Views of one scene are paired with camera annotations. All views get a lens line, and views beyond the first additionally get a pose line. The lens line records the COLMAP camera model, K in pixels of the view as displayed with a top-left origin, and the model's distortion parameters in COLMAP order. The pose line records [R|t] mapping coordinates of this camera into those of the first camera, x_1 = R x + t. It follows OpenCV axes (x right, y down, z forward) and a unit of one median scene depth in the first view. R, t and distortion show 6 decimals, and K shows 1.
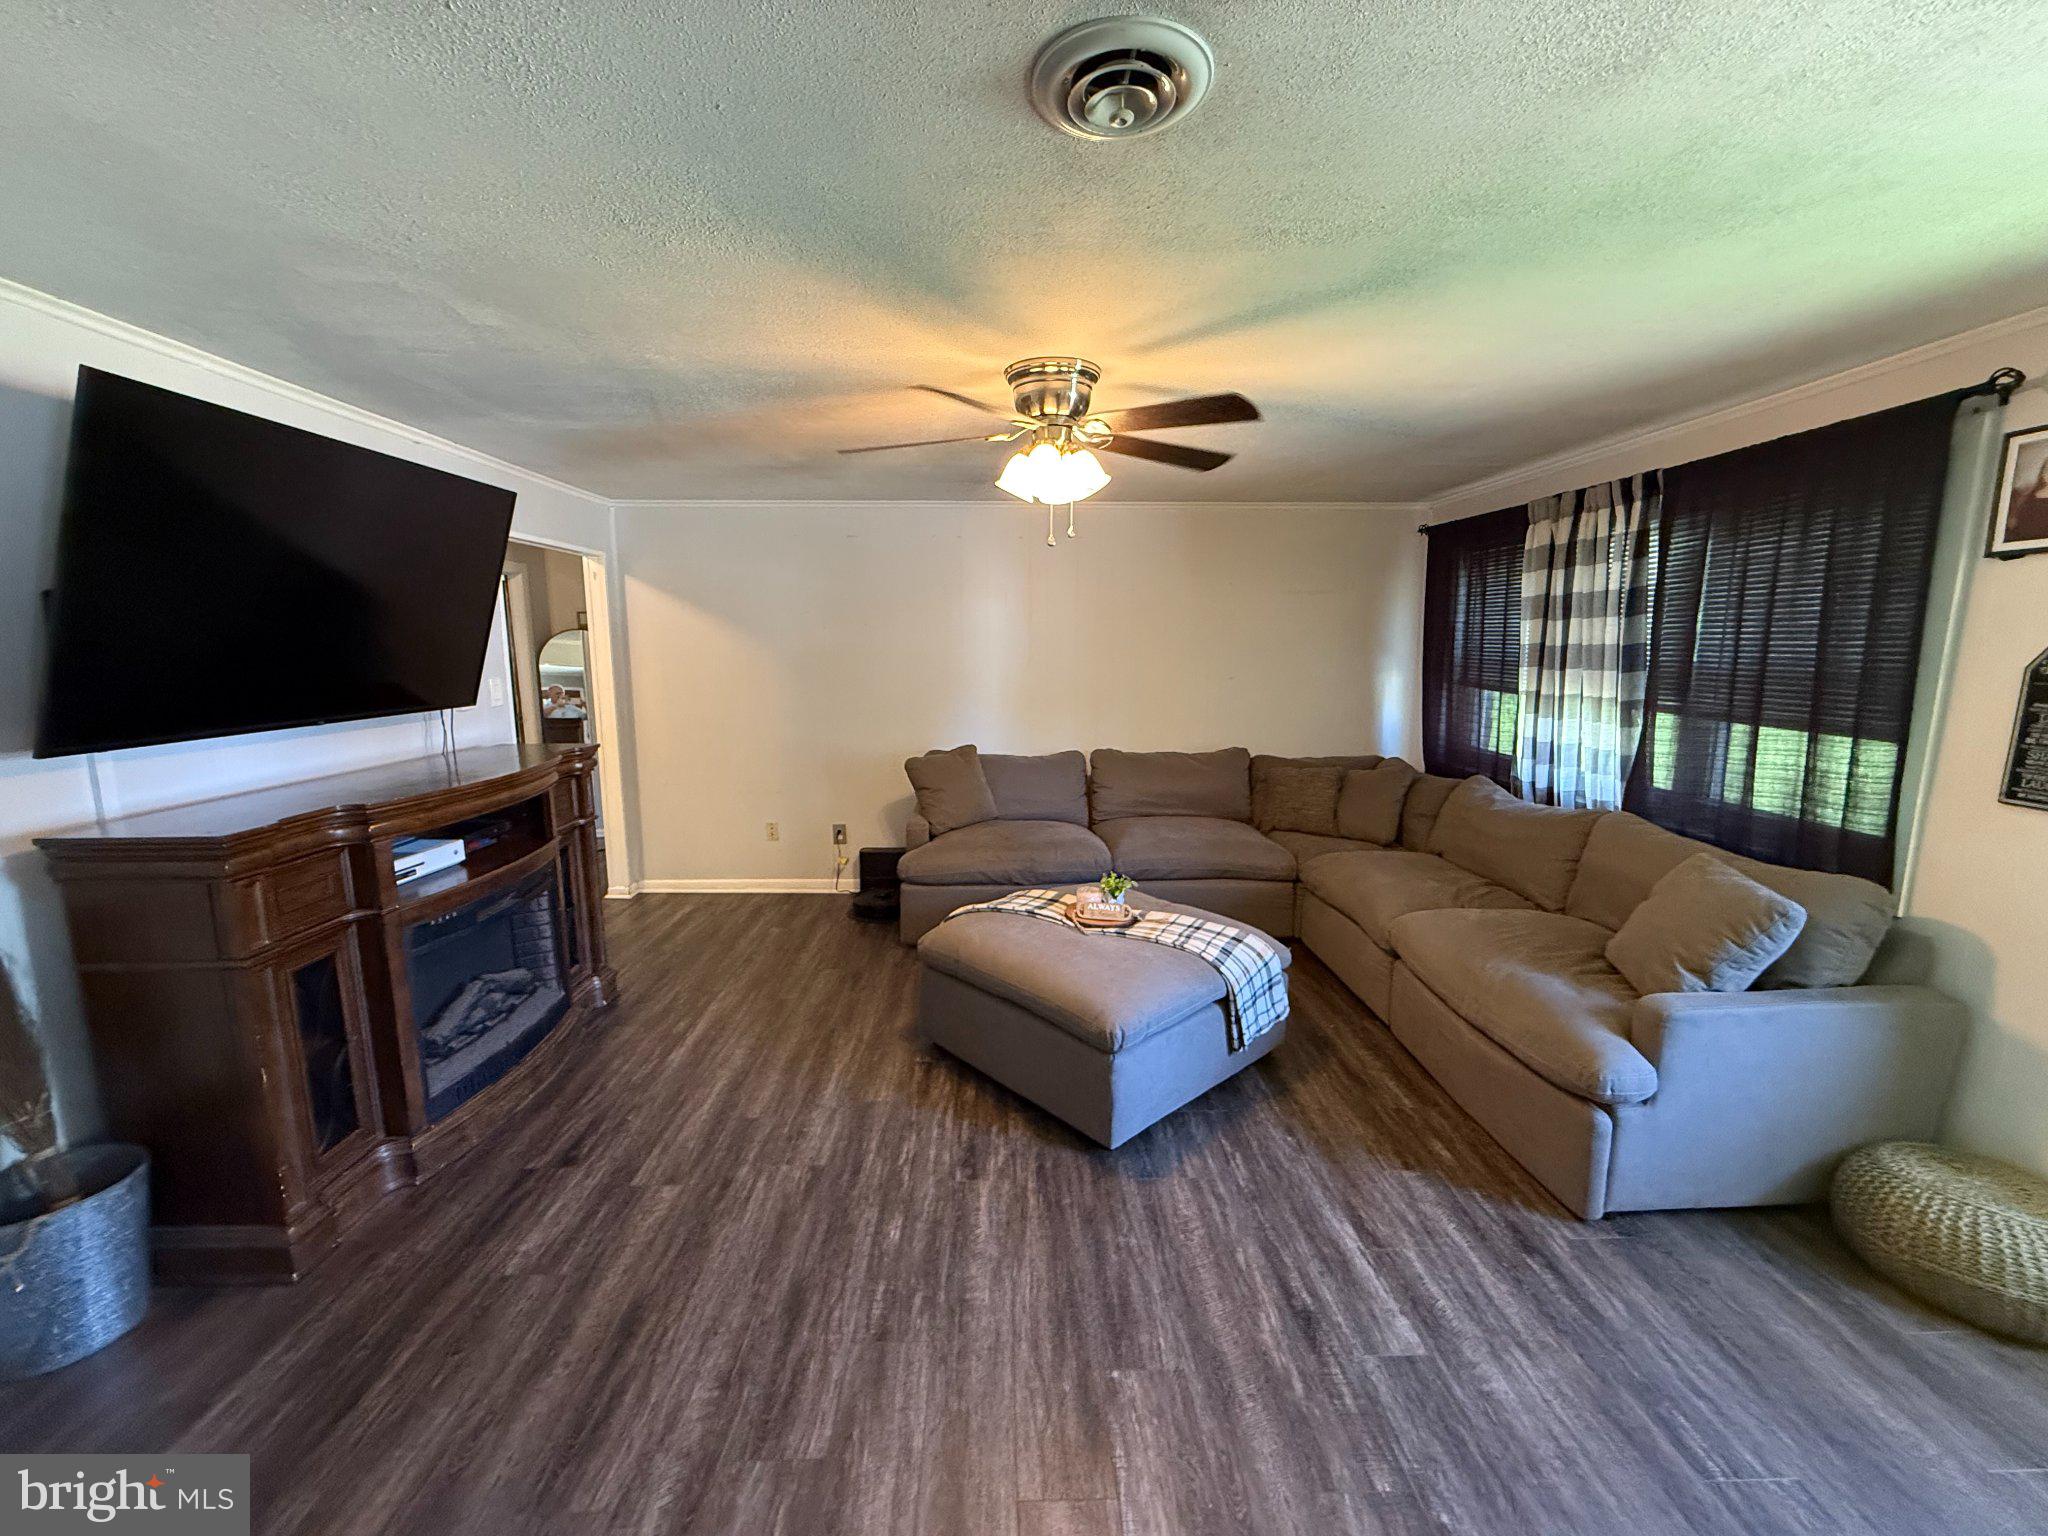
lens RADIAL K [[815.5, 0, 1024.0], [0, 815.5, 768.0], [0, 0, 1]] dist [0.002594, -0.007726]
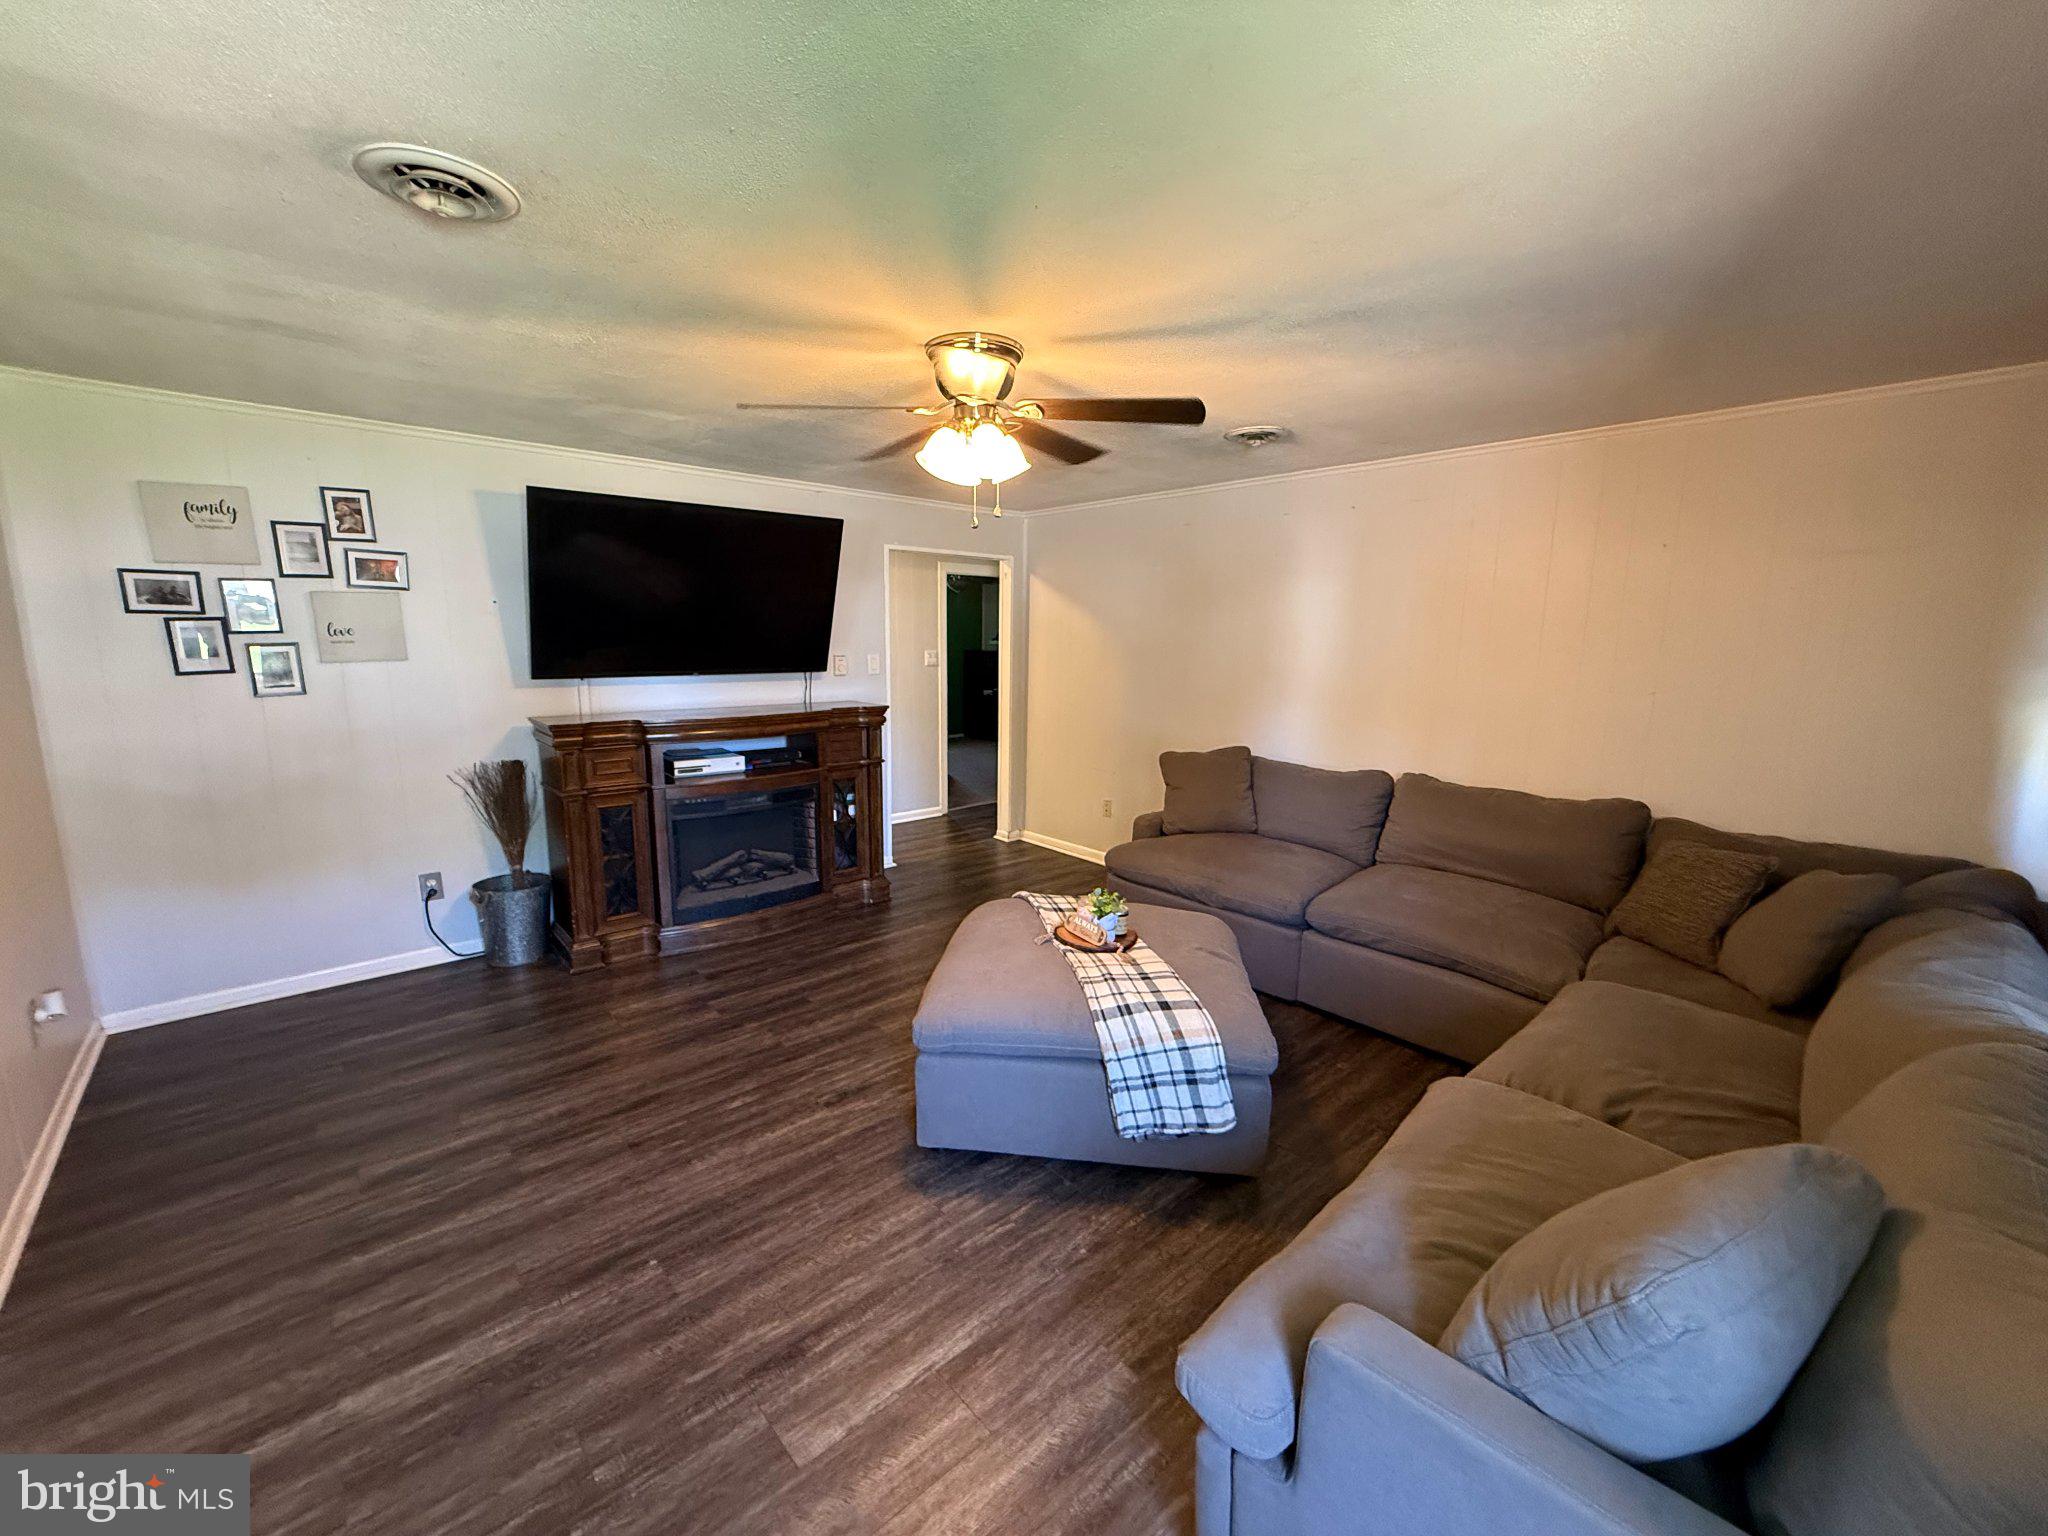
lens RADIAL K [[813.3, 0, 1024.0], [0, 813.3, 768.0], [0, 0, 1]] dist [-0.019031, 0.000555]
pose [[0.651607, 0.132610, -0.746876, 0.778902], [-0.128618, 0.989659, 0.063505, -0.053060], [0.747574, 0.054682, 0.661924, 0.389949]]
